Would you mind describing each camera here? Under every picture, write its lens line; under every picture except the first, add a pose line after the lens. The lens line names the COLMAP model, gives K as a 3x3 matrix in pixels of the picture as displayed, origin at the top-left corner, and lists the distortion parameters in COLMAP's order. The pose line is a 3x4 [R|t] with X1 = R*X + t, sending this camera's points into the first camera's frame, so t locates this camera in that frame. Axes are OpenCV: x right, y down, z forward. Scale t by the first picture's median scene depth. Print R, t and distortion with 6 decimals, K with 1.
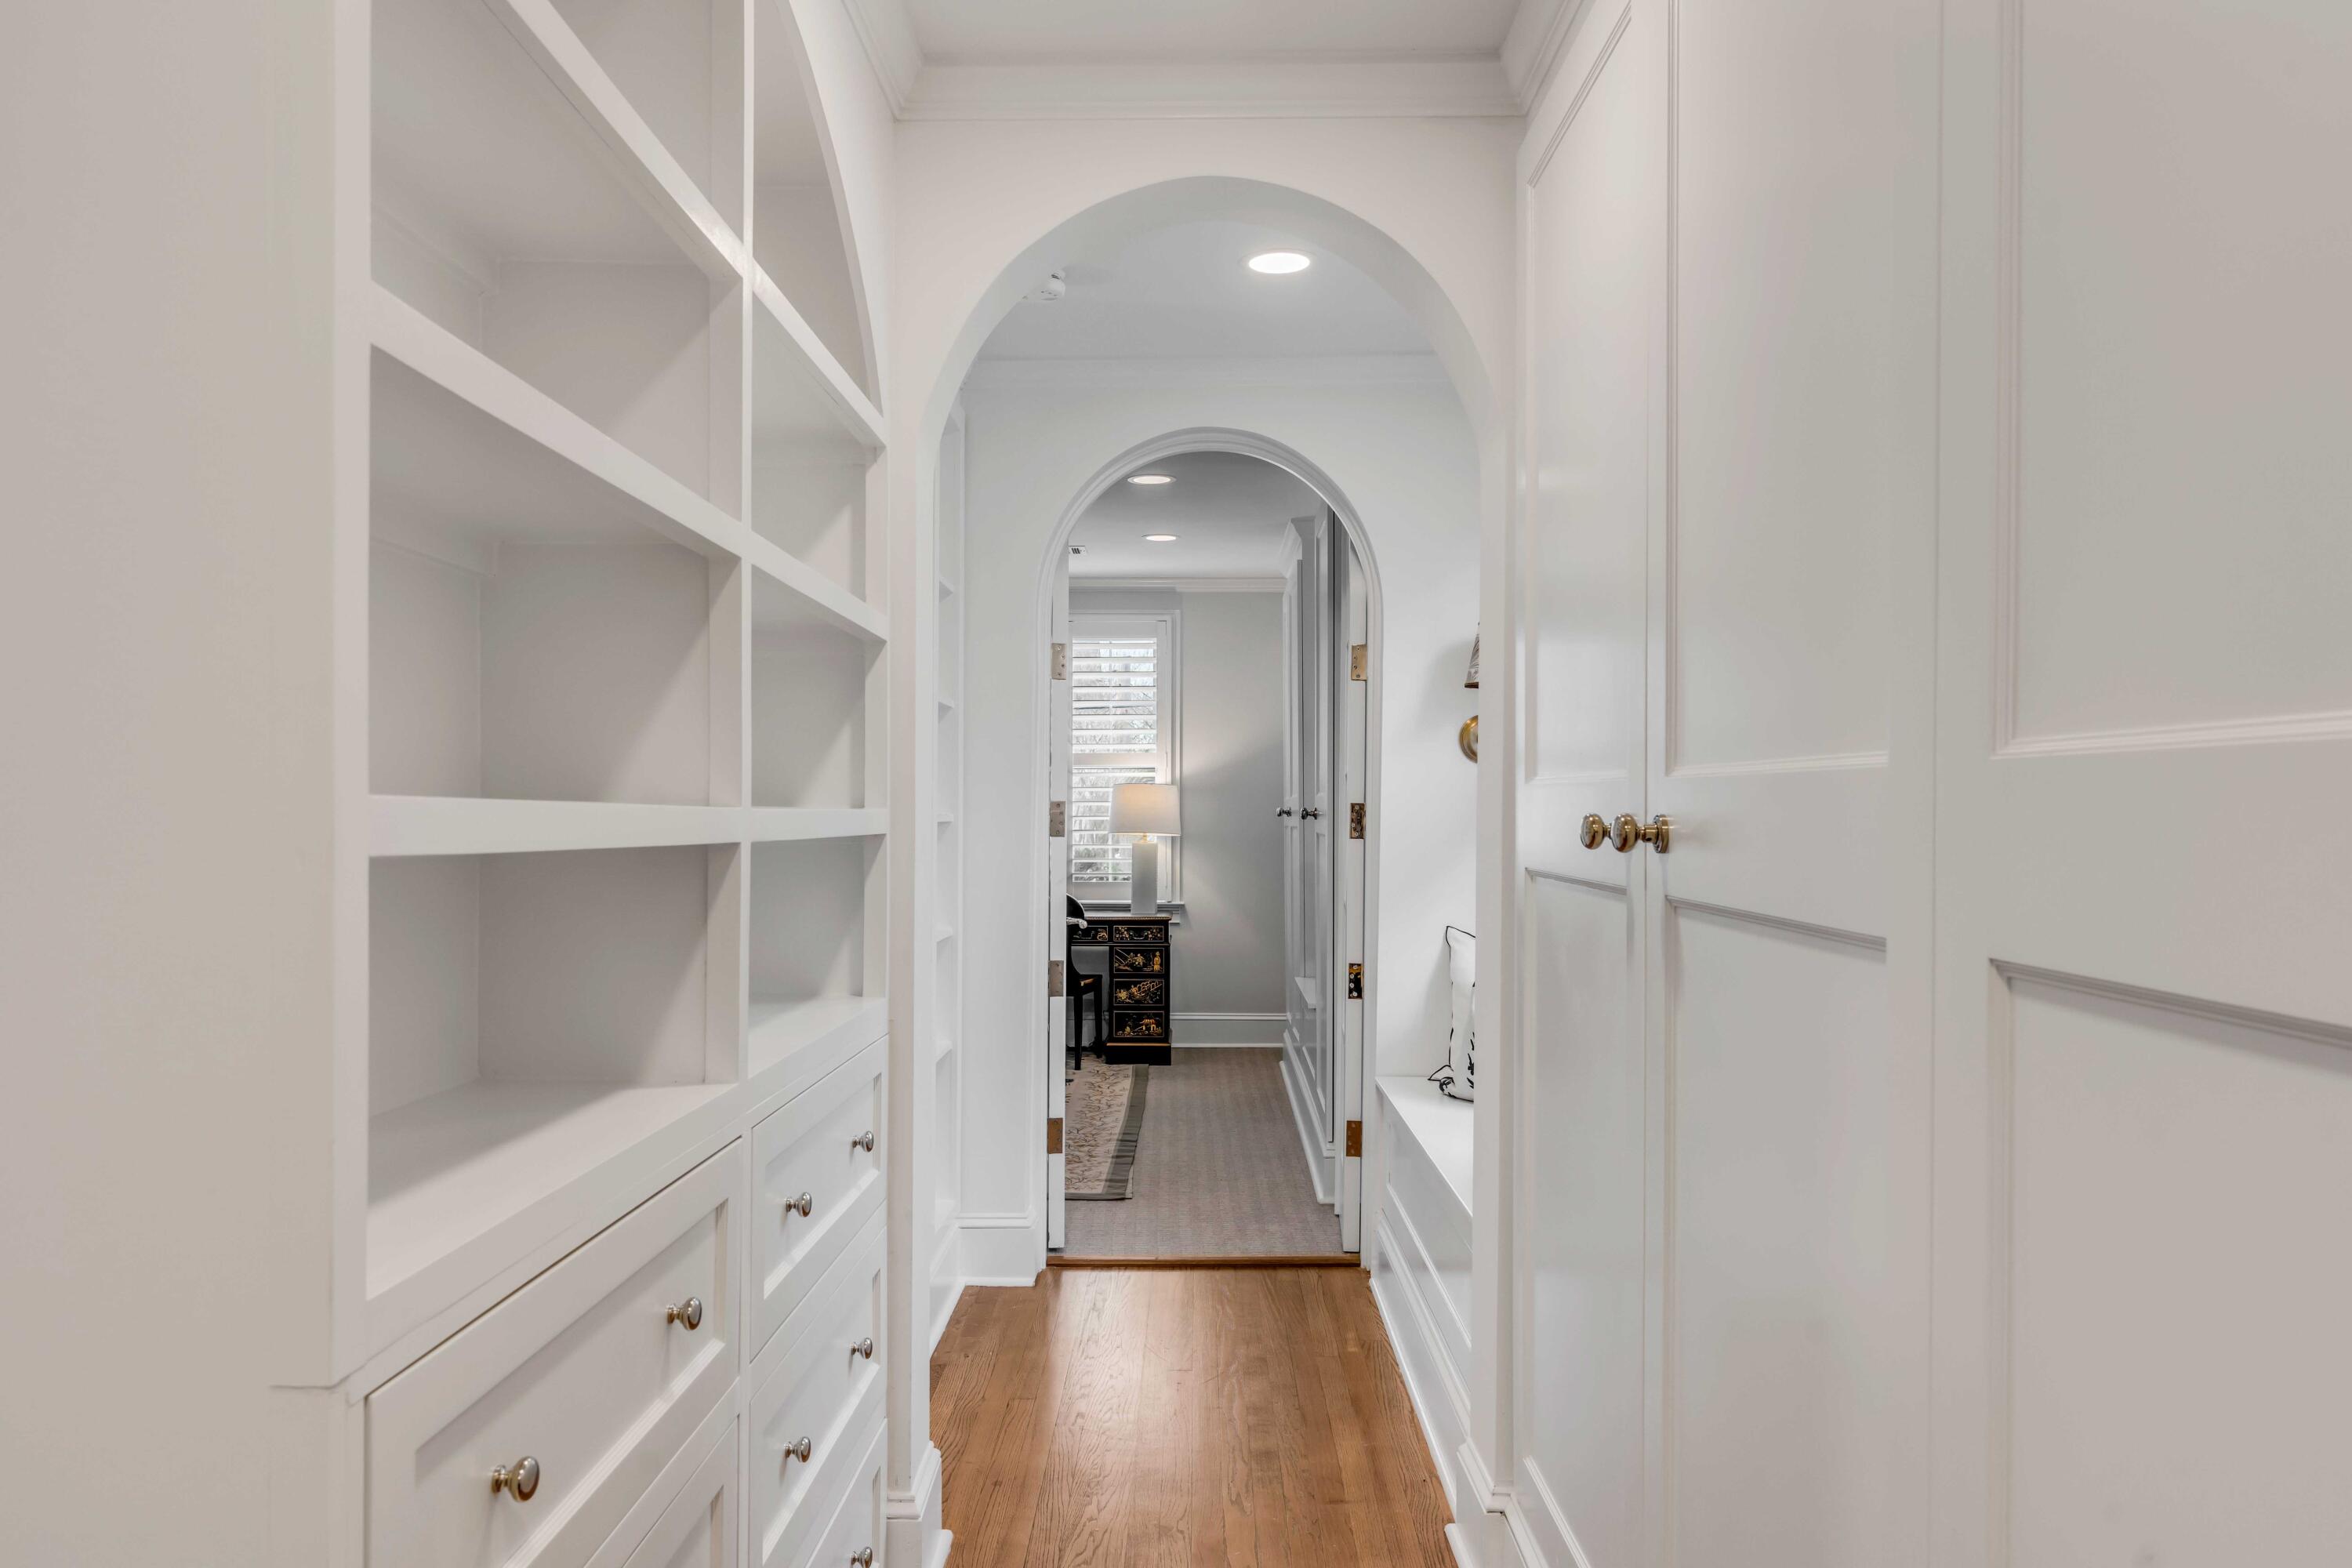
lens RADIAL K [[1684.7, 0, 1178.7], [0, 1684.7, 786.4], [0, 0, 1]] dist [0.005933, 0.000172]
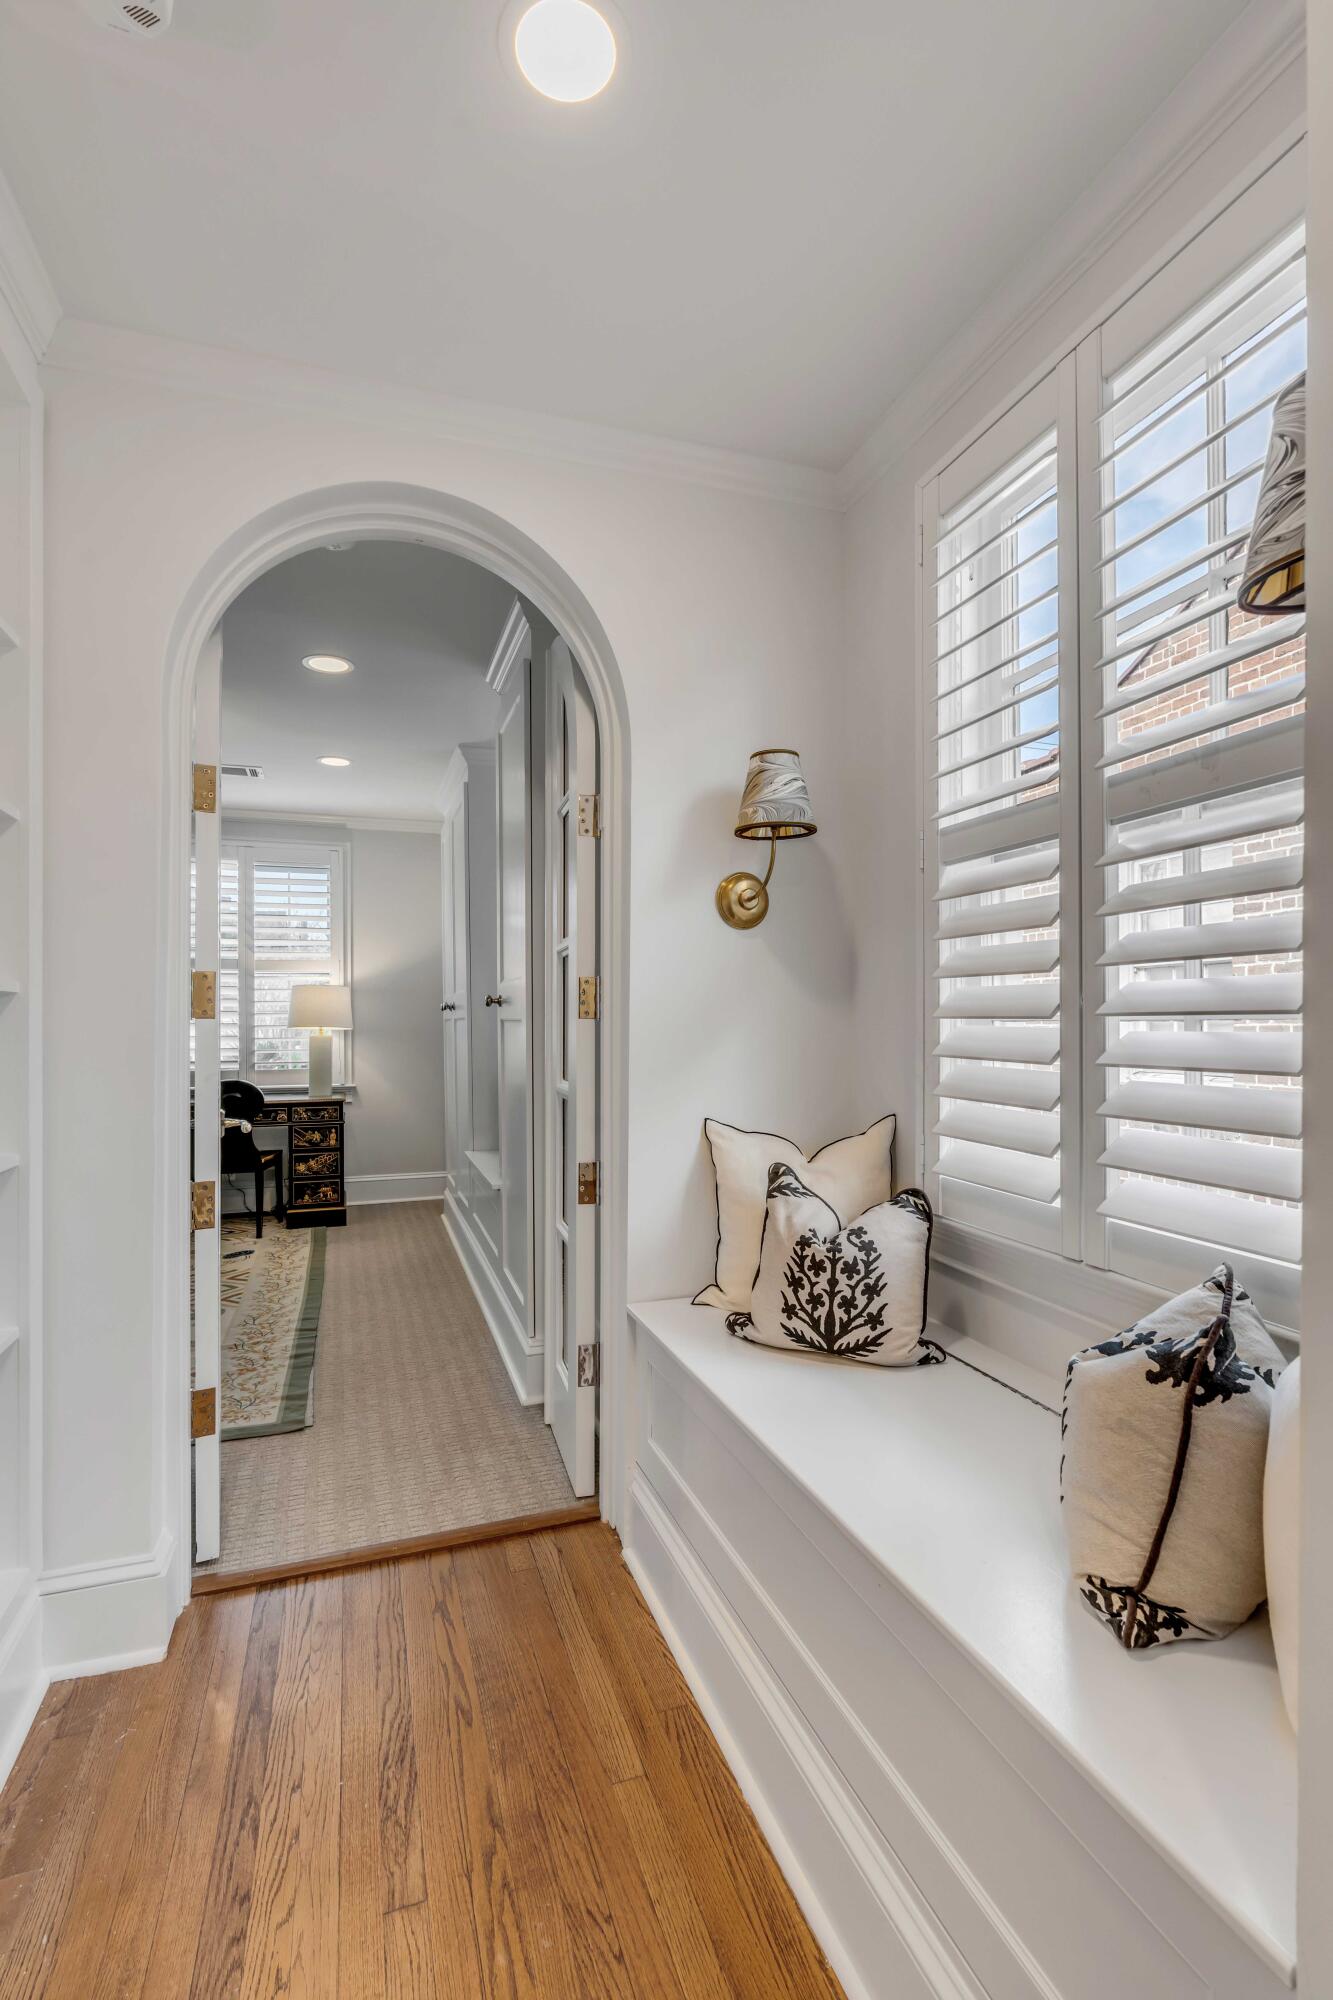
lens RADIAL K [[912.9, 0, 663.7], [0, 912.9, 1016.8], [0, 0, 1]] dist [-0.007323, 0.002236]
pose [[0.941611, -0.006722, 0.336635, -0.010342], [0.003666, 0.999946, 0.009711, 0.017607], [-0.336682, -0.007910, 0.941585, 0.370894]]
